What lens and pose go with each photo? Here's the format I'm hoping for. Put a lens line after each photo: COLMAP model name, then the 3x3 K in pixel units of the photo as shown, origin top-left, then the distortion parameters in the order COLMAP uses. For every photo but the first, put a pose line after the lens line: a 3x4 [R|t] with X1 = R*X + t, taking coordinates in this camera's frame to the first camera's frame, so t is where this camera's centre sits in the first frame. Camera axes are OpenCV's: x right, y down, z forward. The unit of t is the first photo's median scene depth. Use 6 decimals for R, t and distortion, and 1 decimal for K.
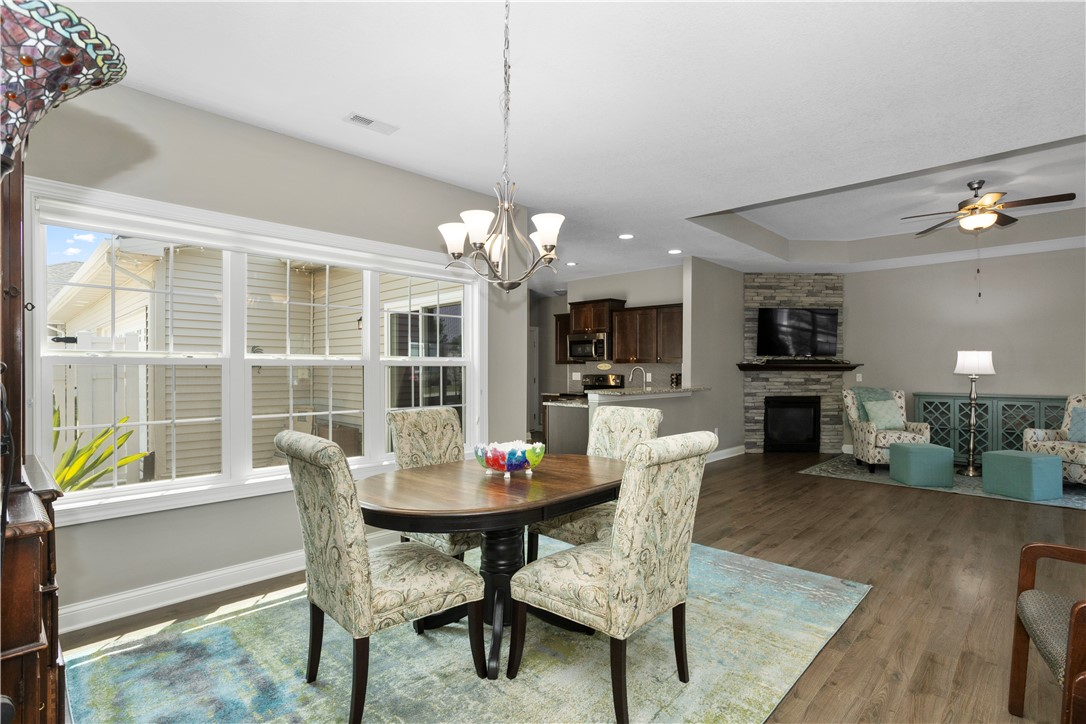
lens RADIAL K [[540.6, 0, 545.2], [0, 540.6, 368.4], [0, 0, 1]] dist [-0.051614, 0.028748]
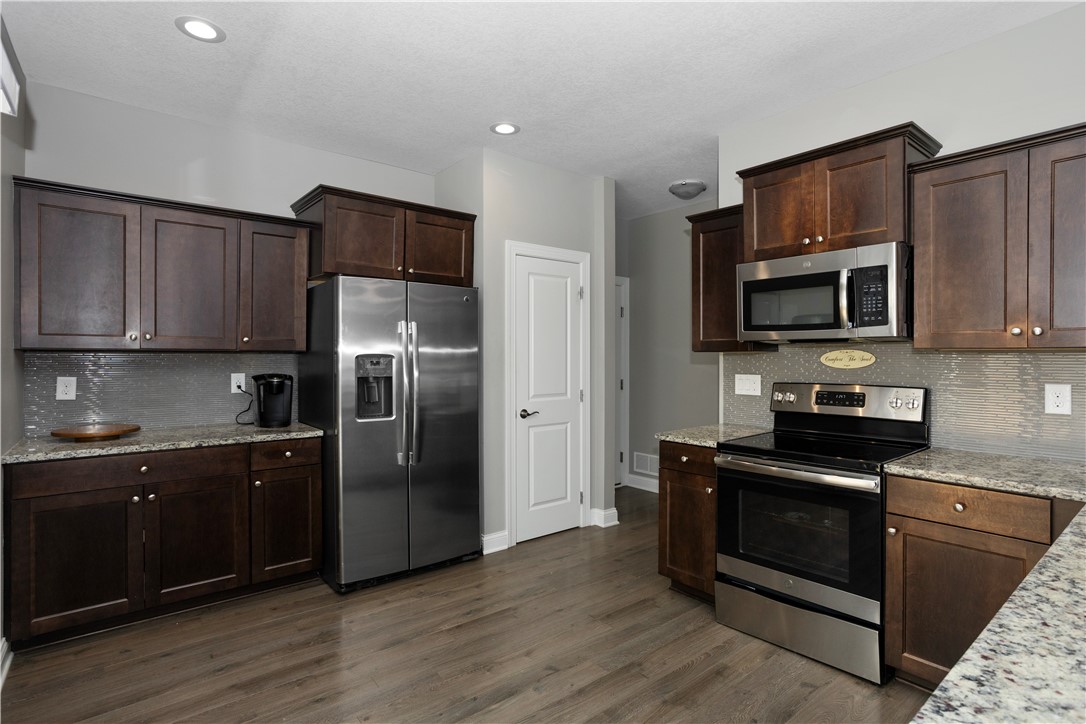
lens RADIAL K [[540.6, 0, 545.2], [0, 540.6, 368.4], [0, 0, 1]] dist [-0.051614, 0.028748]
pose [[0.991956, 0.001762, -0.126572, -0.041734], [0.000538, 0.999835, 0.018141, -0.003896], [0.126583, -0.018063, 0.991792, 0.781391]]
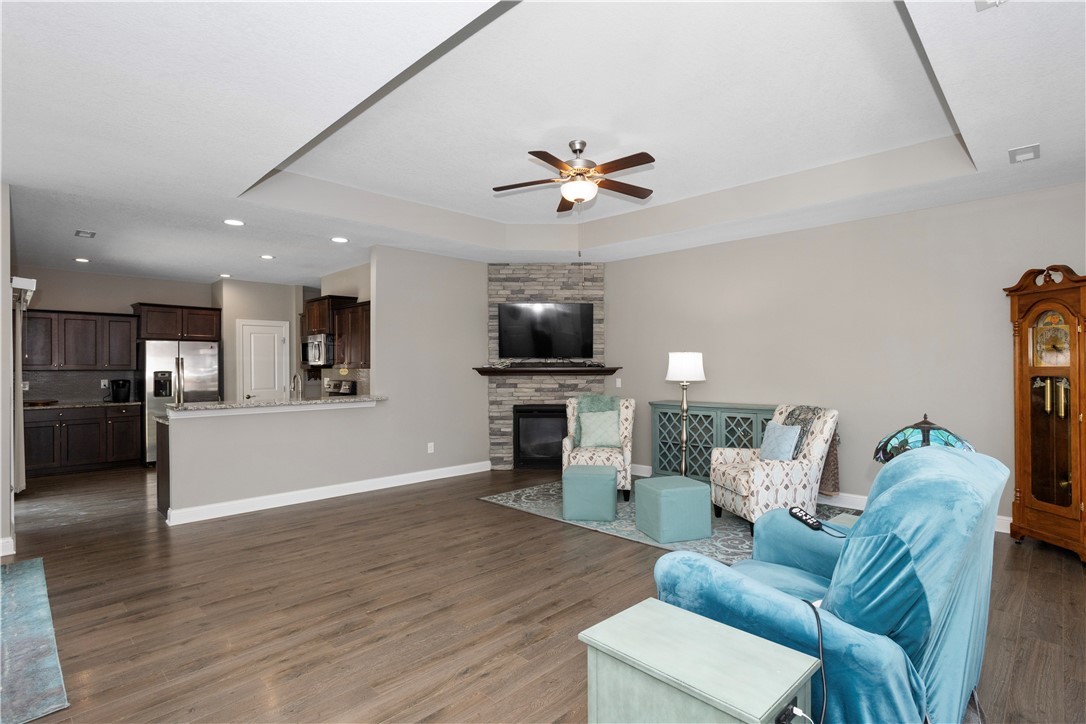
lens RADIAL K [[544.6, 0, 552.0], [0, 544.6, 363.6], [0, 0, 1]] dist [-0.064972, 0.043878]
pose [[0.999965, -0.007237, -0.004312, 0.547579], [0.007219, 0.999965, -0.004172, -0.012257], [0.004342, 0.004141, 0.999982, 0.133482]]
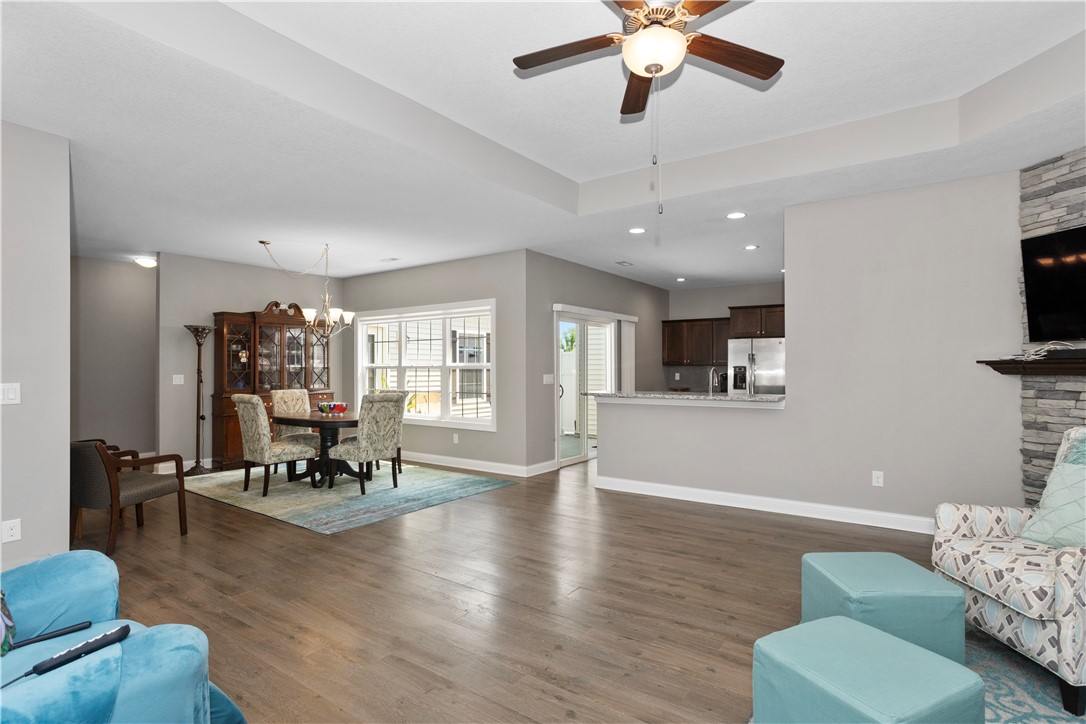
lens RADIAL K [[540.6, 0, 545.2], [0, 540.6, 368.4], [0, 0, 1]] dist [-0.051614, 0.028748]
pose [[0.146102, -0.001300, -0.989269, 0.886625], [0.001558, 0.999998, -0.001084, -0.001816], [0.989268, -0.001383, 0.146104, 0.588171]]
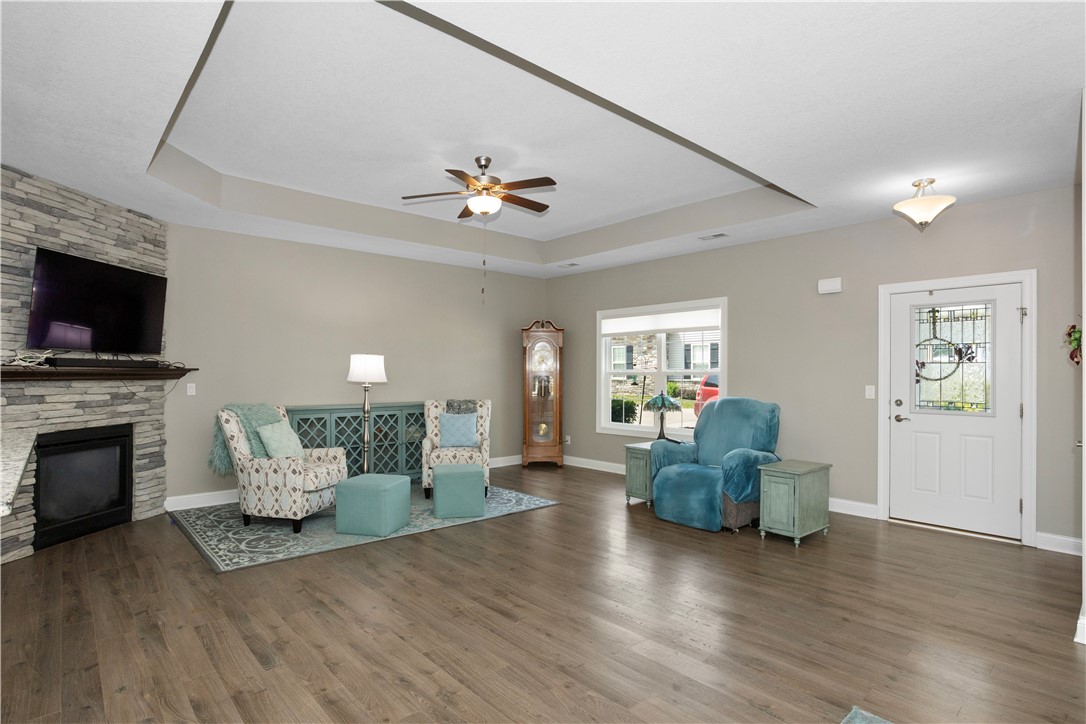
lens RADIAL K [[555.6, 0, 545.8], [0, 555.6, 369.8], [0, 0, 1]] dist [-0.057724, 0.039431]
pose [[0.076458, 0.003719, 0.997066, -0.045414], [-0.003445, 0.999988, -0.003466, -0.006352], [-0.997067, -0.003170, 0.076470, 0.584981]]
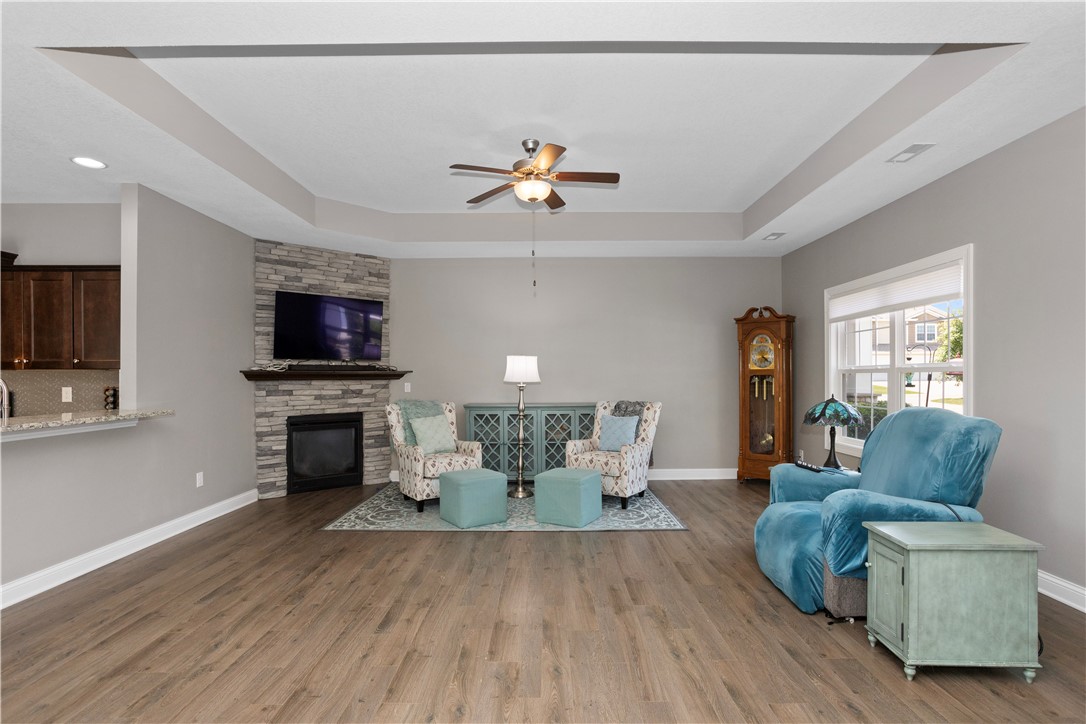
lens RADIAL K [[545.8, 0, 549.4], [0, 545.8, 375.2], [0, 0, 1]] dist [-0.058955, 0.041129]
pose [[0.722211, -0.005891, 0.691648, 0.190538], [0.006481, 0.999977, 0.001749, -0.001793], [-0.691643, 0.003219, 0.722233, 0.277461]]
